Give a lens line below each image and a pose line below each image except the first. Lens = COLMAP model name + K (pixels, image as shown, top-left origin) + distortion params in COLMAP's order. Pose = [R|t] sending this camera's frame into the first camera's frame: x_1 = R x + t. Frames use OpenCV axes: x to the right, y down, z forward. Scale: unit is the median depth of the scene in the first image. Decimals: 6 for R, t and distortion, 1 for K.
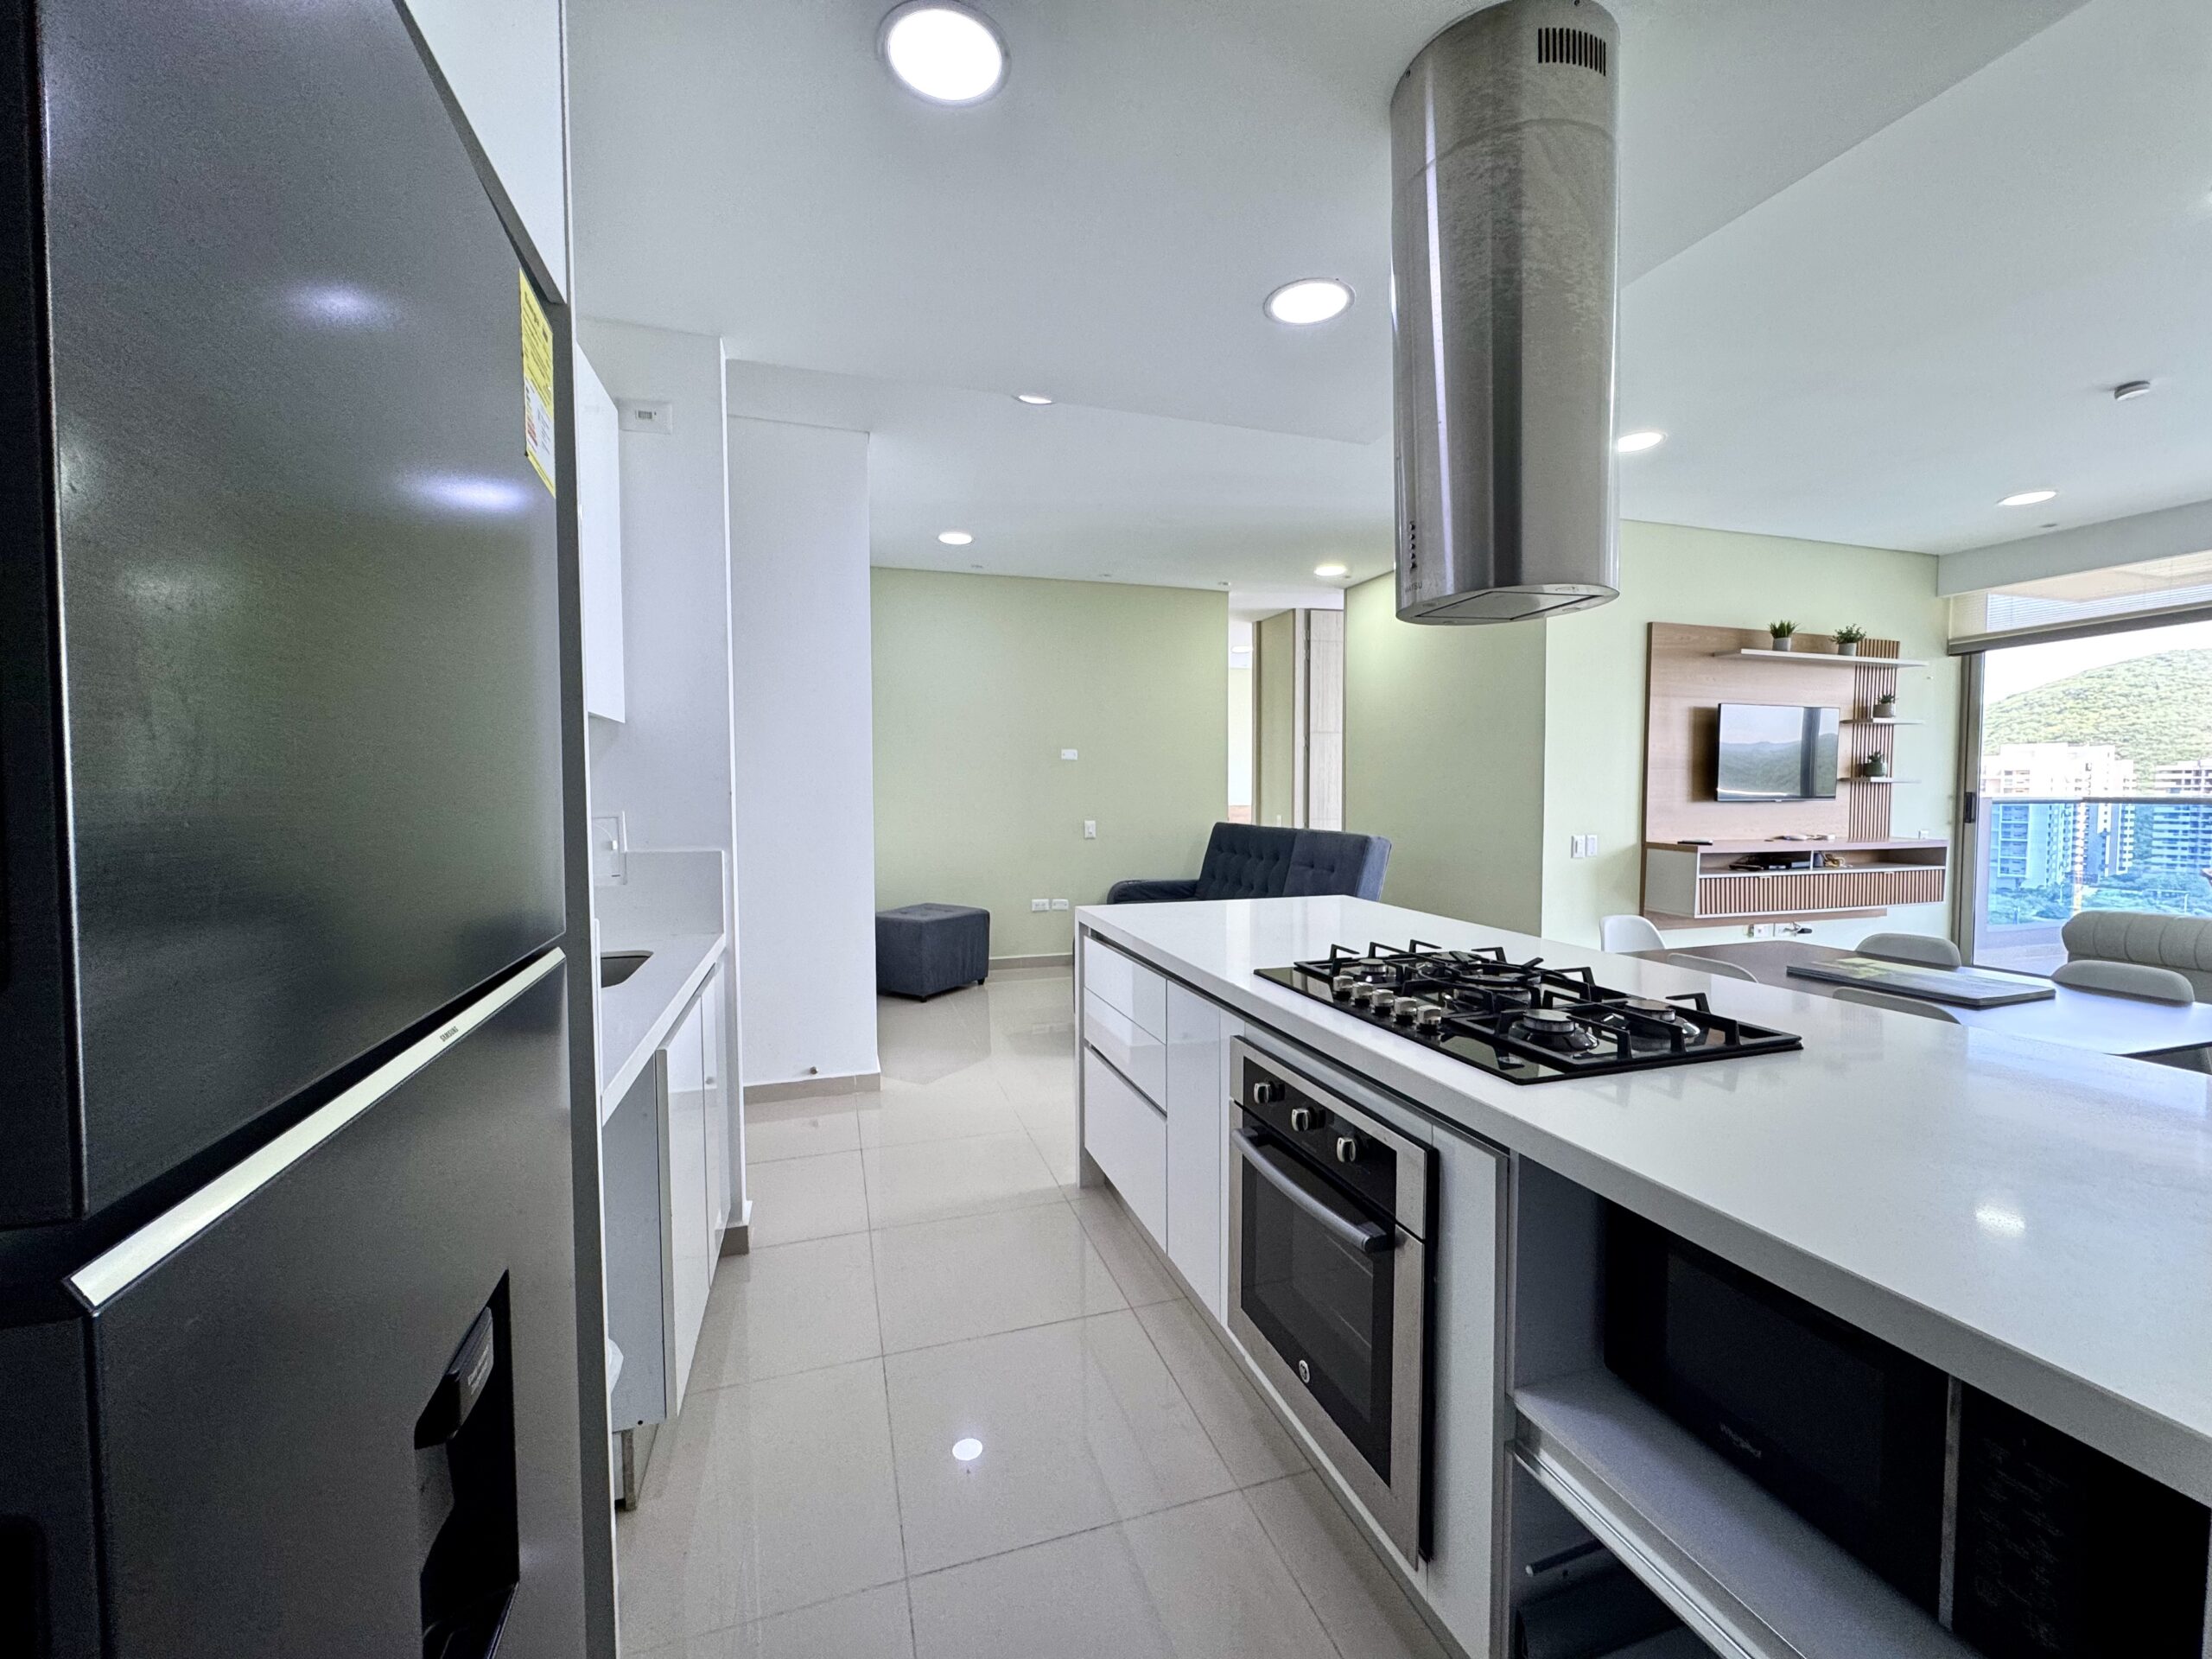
lens RADIAL K [[884.1, 0, 1101.0], [0, 884.1, 827.0], [0, 0, 1]] dist [-0.003878, 0.000602]
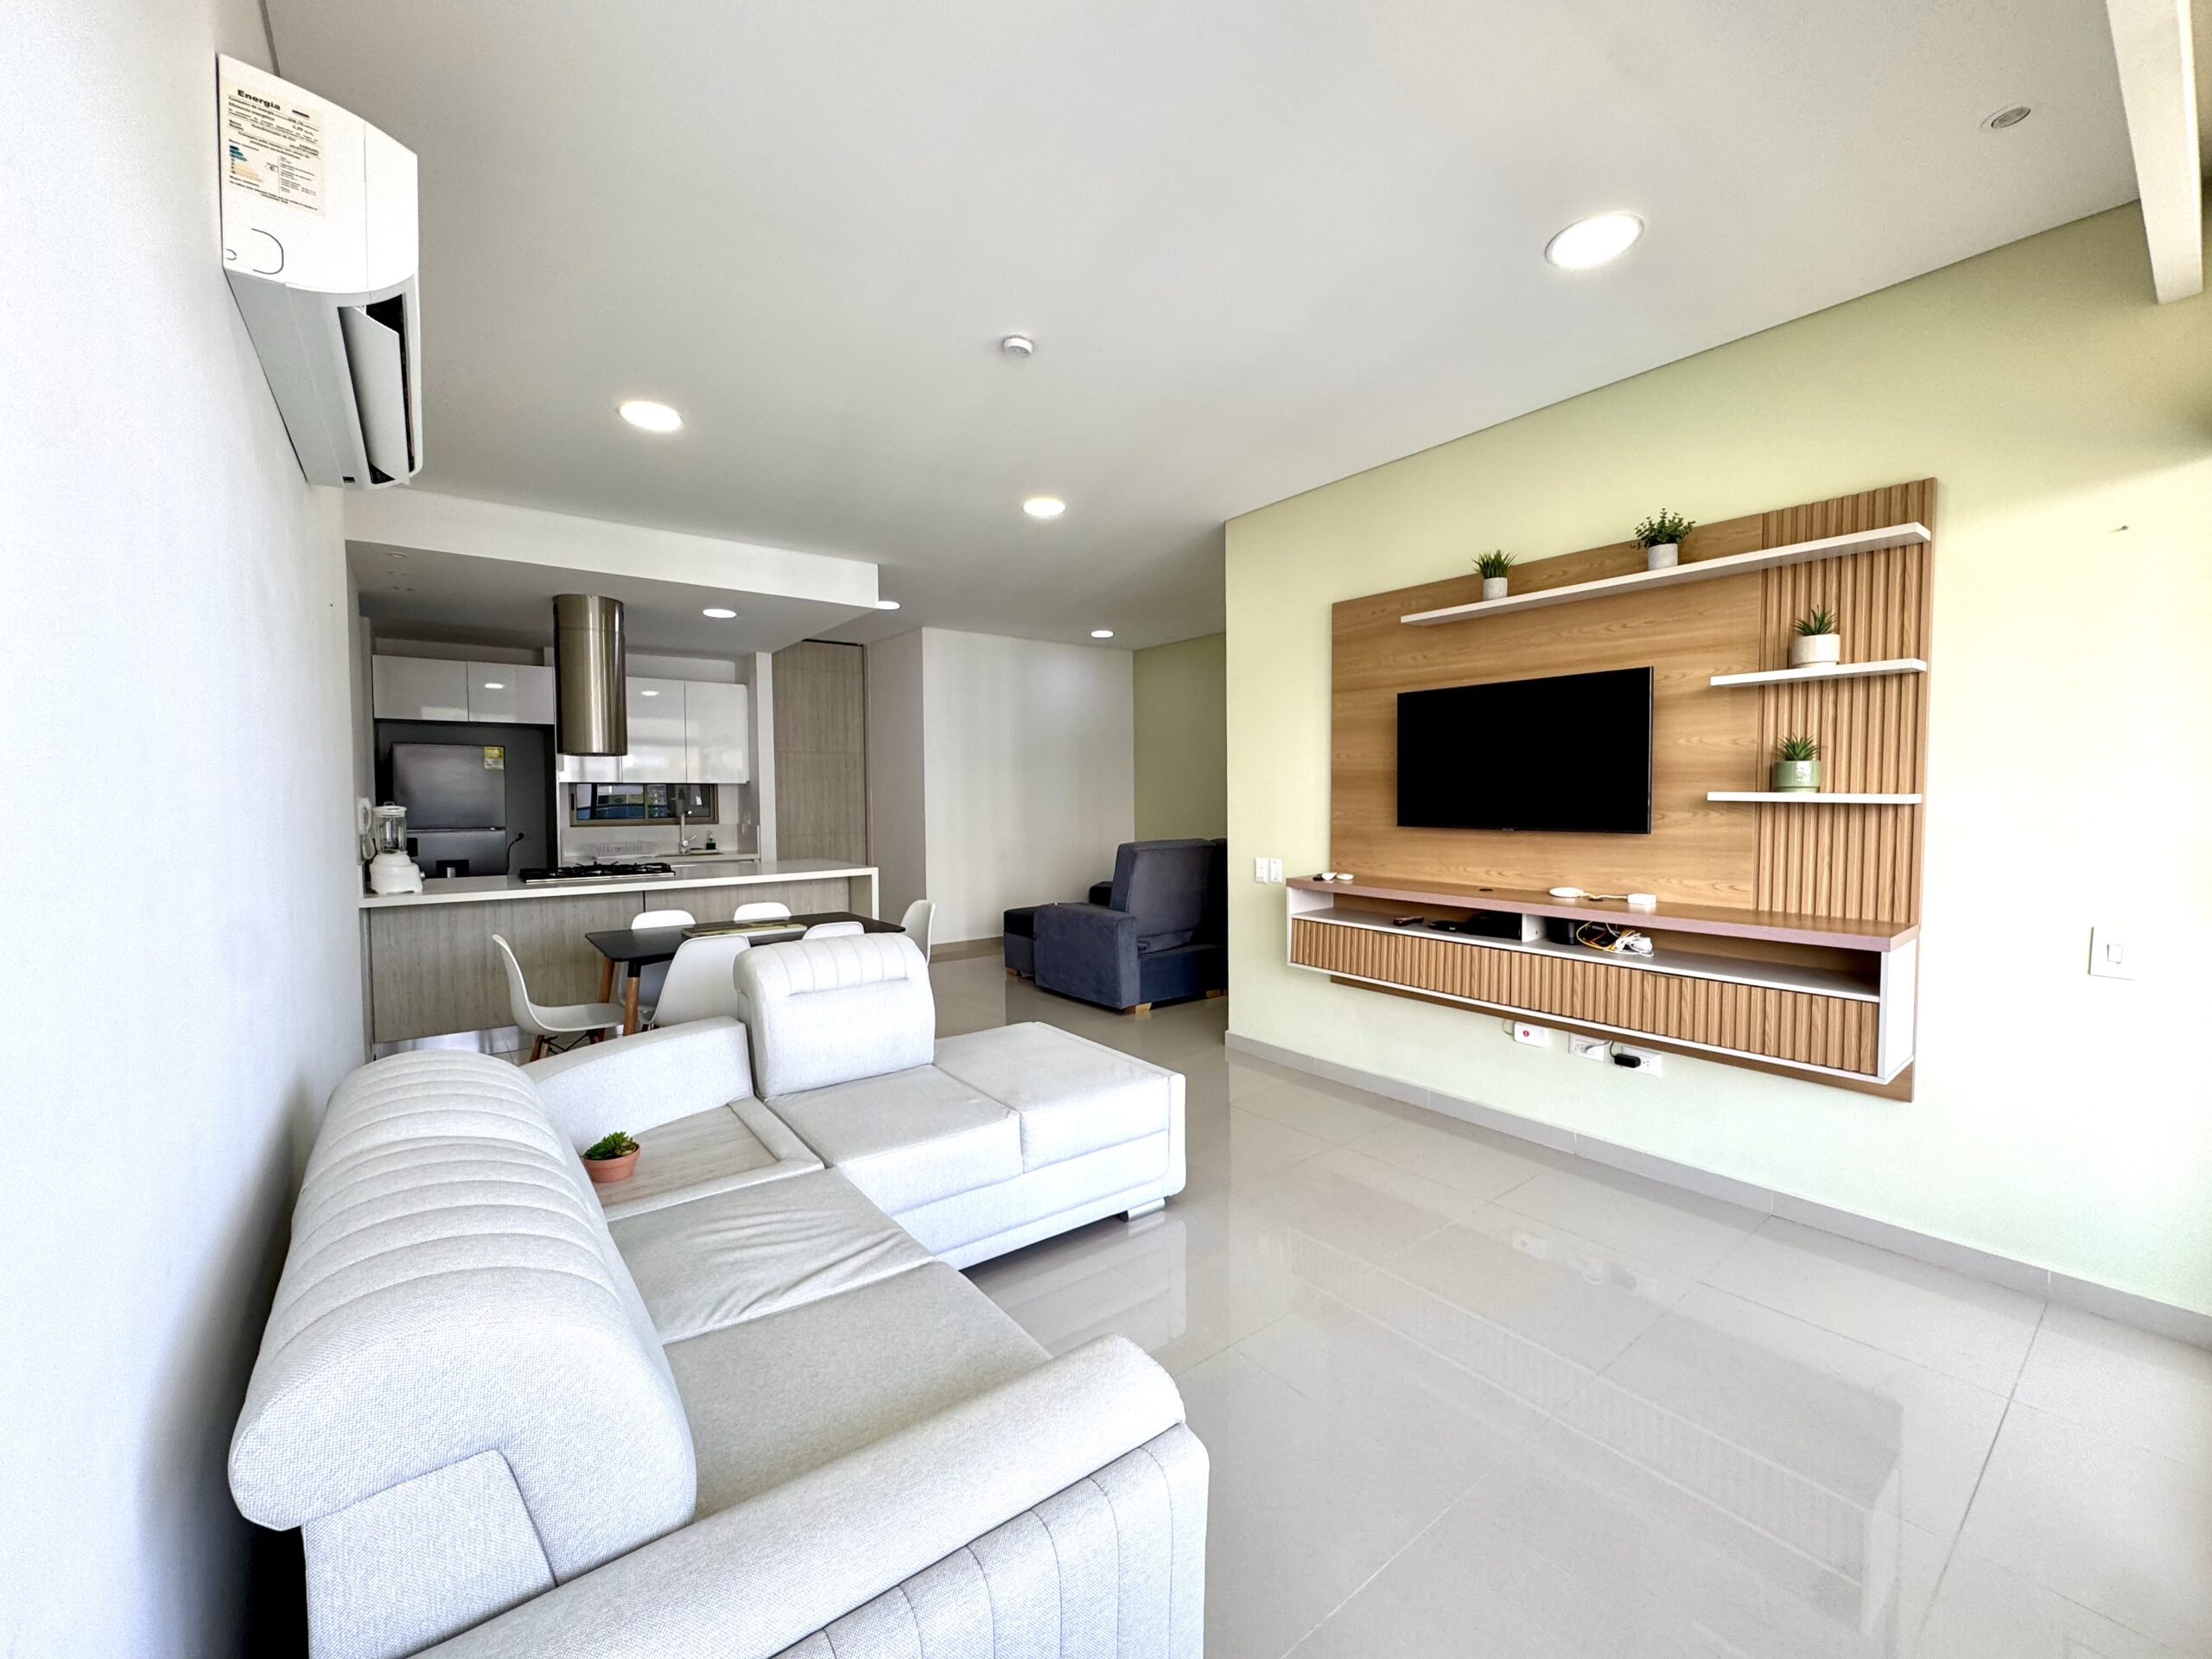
lens RADIAL K [[884.1, 0, 1105.3], [0, 884.1, 824.5], [0, 0, 1]] dist [-0.003878, 0.000602]
pose [[0.342231, 0.033191, -0.939029, 1.302356], [-0.031656, 0.999216, 0.023781, -0.040951], [0.939082, 0.021588, 0.343013, 0.520521]]
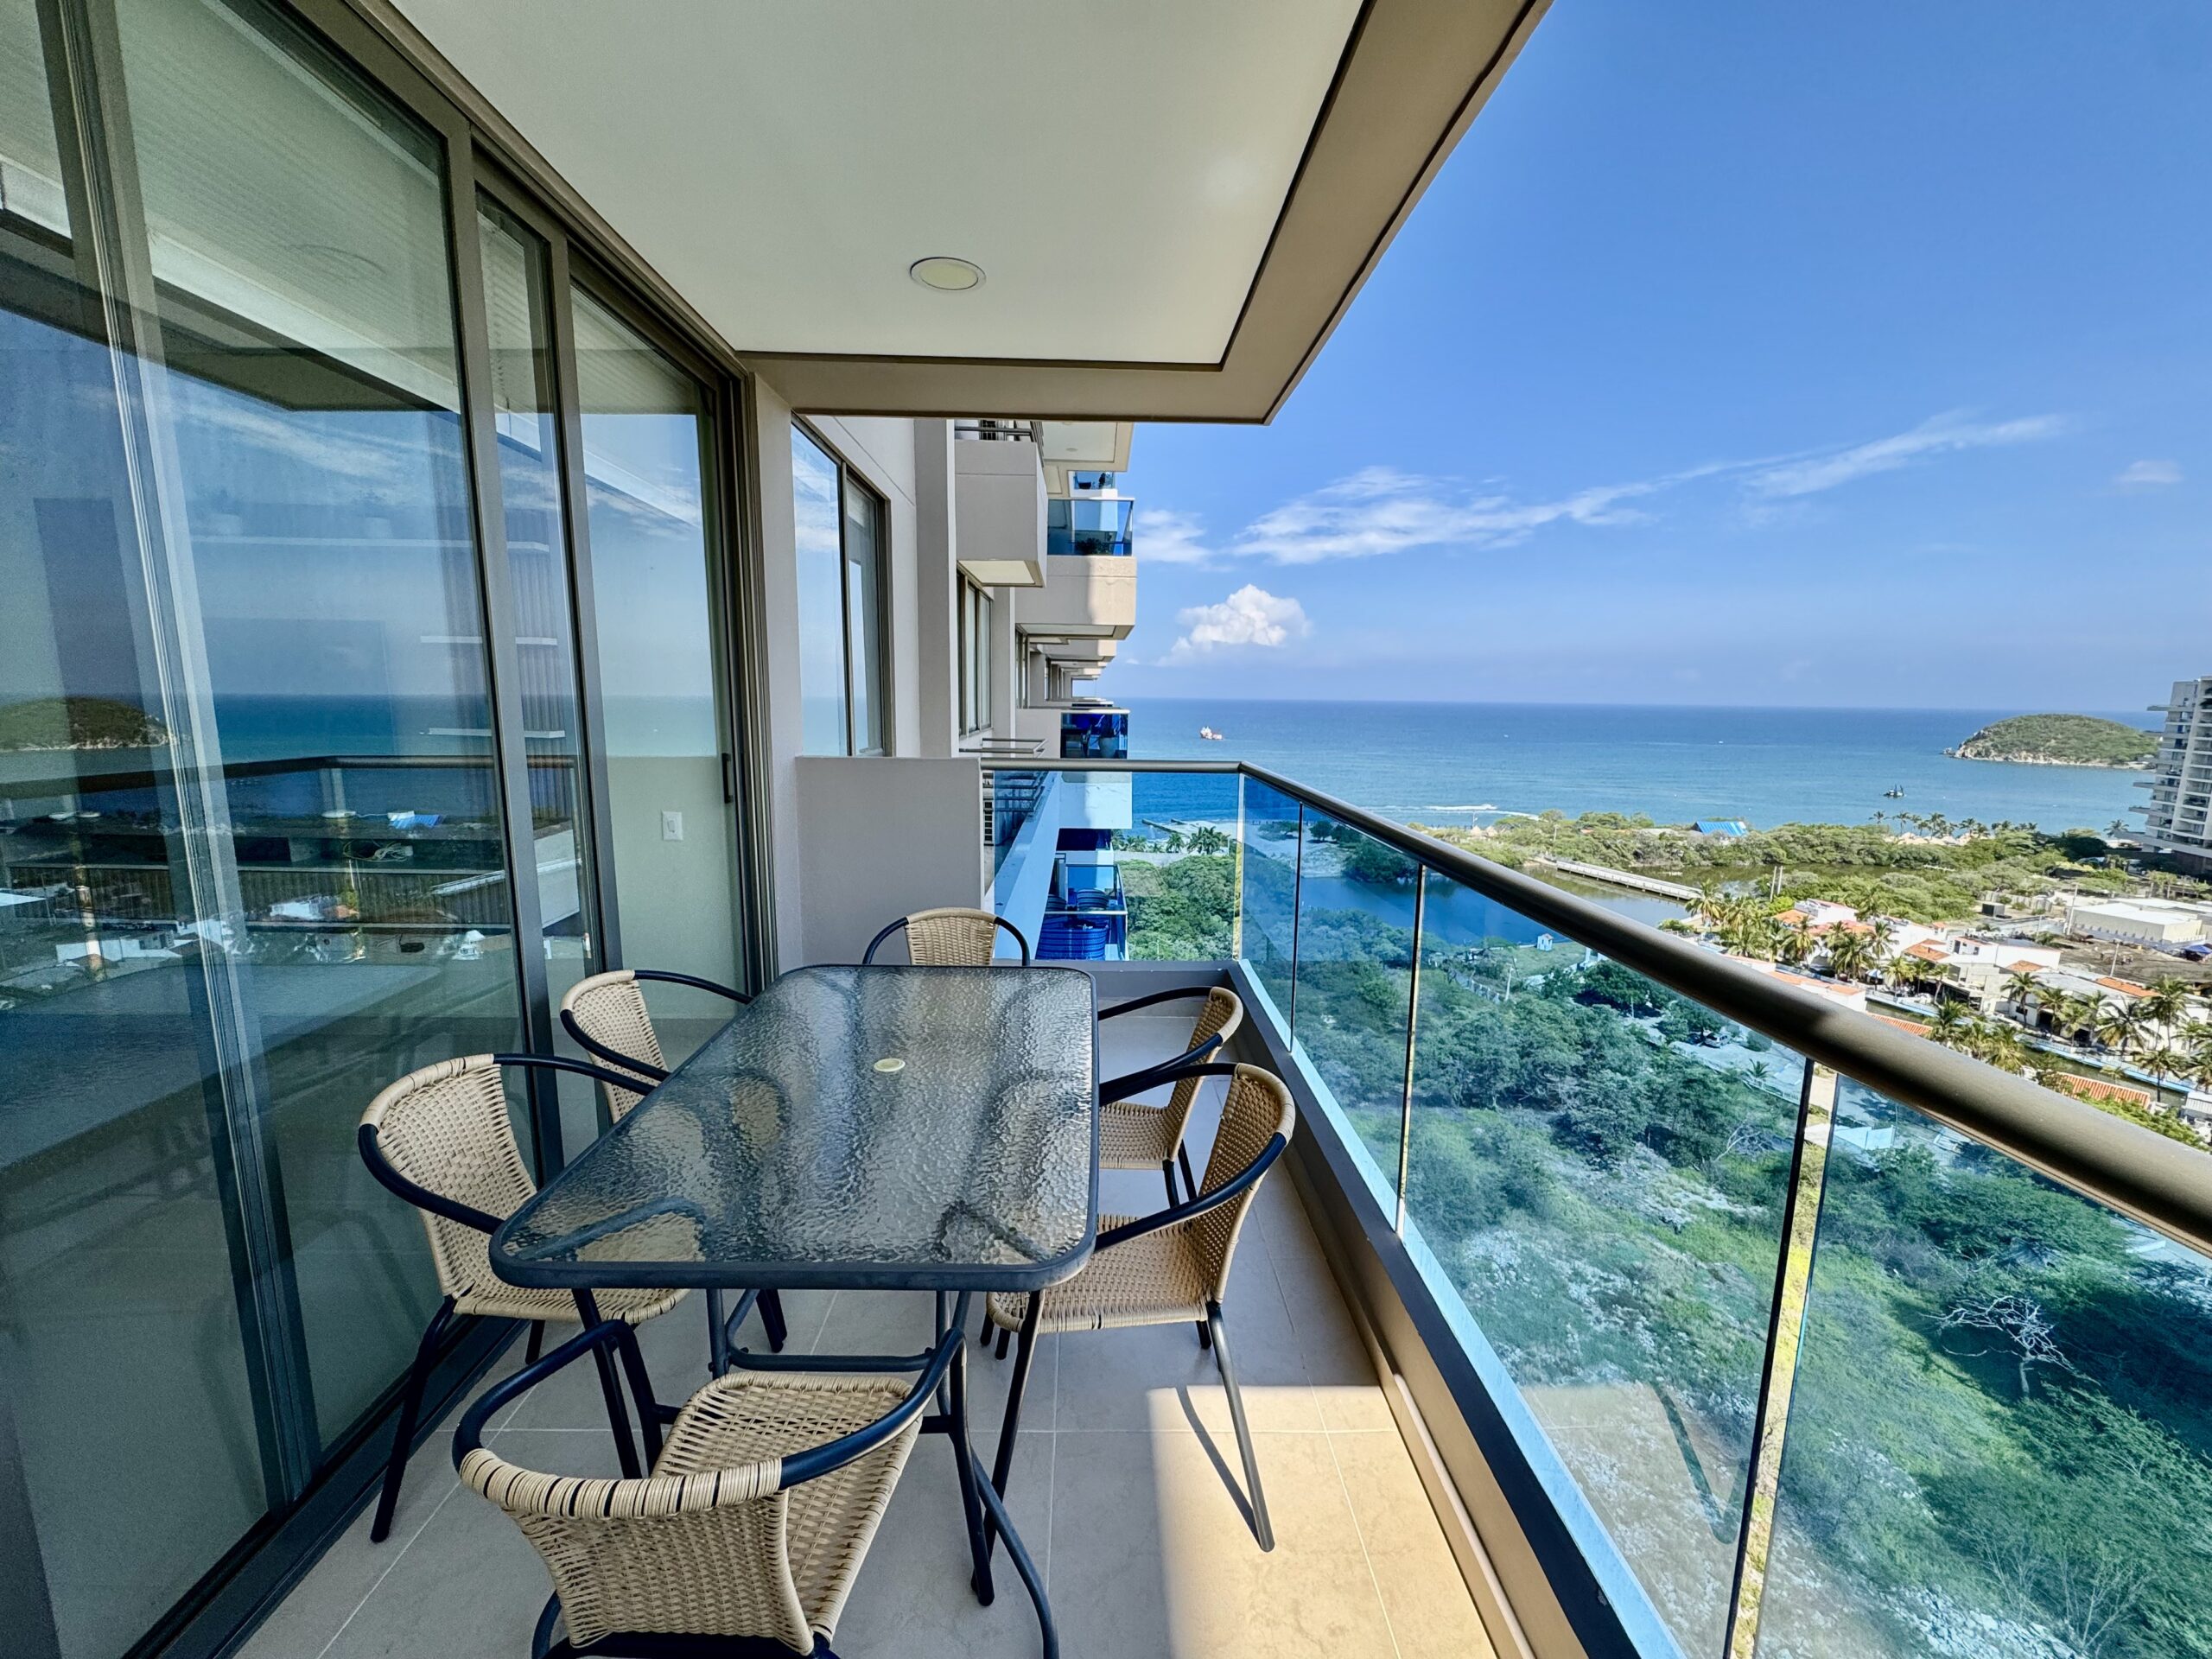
lens RADIAL K [[884.1, 0, 1105.1], [0, 884.1, 828.6], [0, 0, 1]] dist [-0.003878, 0.000602]
pose [[0.958271, 0.057932, -0.279931, 1.620322], [-0.027964, 0.993551, 0.109887, -0.072524], [0.284492, -0.097474, 0.953710, 0.539452]]
